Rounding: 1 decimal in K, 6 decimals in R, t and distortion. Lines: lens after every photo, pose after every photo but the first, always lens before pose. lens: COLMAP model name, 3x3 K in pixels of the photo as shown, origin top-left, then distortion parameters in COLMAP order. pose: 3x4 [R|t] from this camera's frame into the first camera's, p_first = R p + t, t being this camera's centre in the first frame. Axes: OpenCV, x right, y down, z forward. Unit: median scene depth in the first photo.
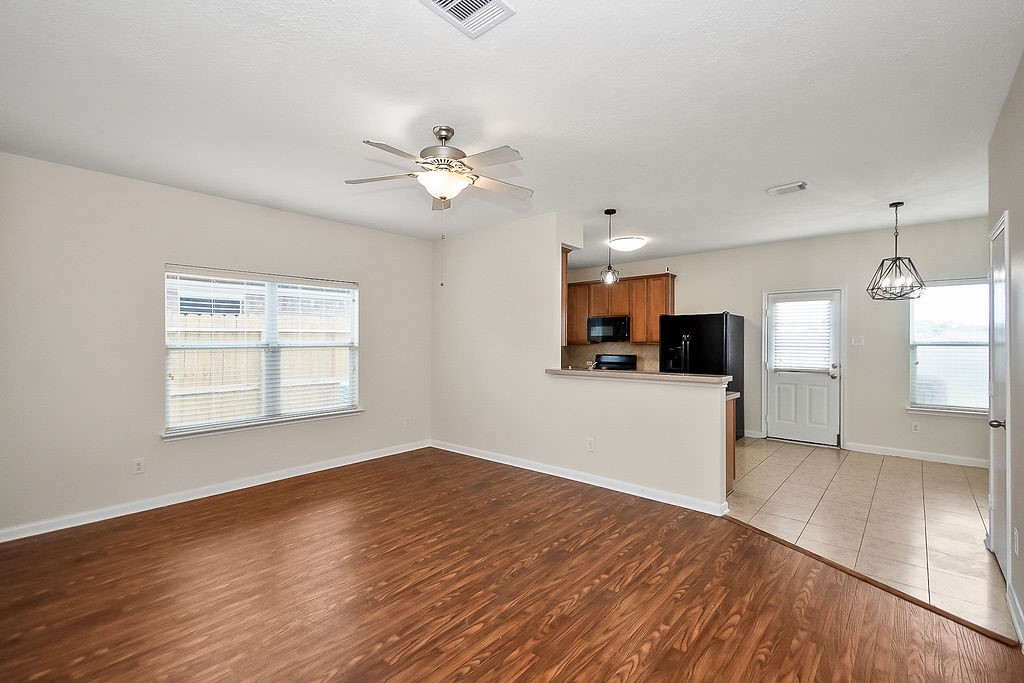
lens RADIAL K [[459.8, 0, 528.1], [0, 459.8, 339.1], [0, 0, 1]] dist [0.019260, -0.003855]
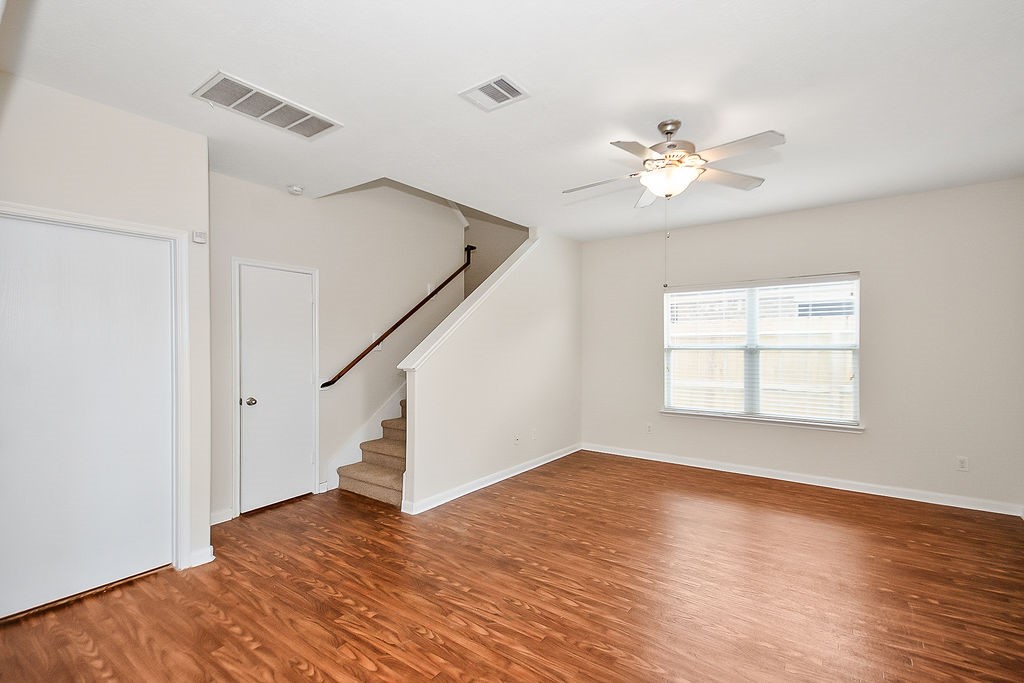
lens RADIAL K [[459.8, 0, 504.6], [0, 459.8, 332.5], [0, 0, 1]] dist [0.019260, -0.003855]
pose [[0.052192, -0.024479, -0.998337, 0.479529], [0.006219, 0.999688, -0.024187, 0.002197], [0.998618, -0.004946, 0.052328, 0.379098]]
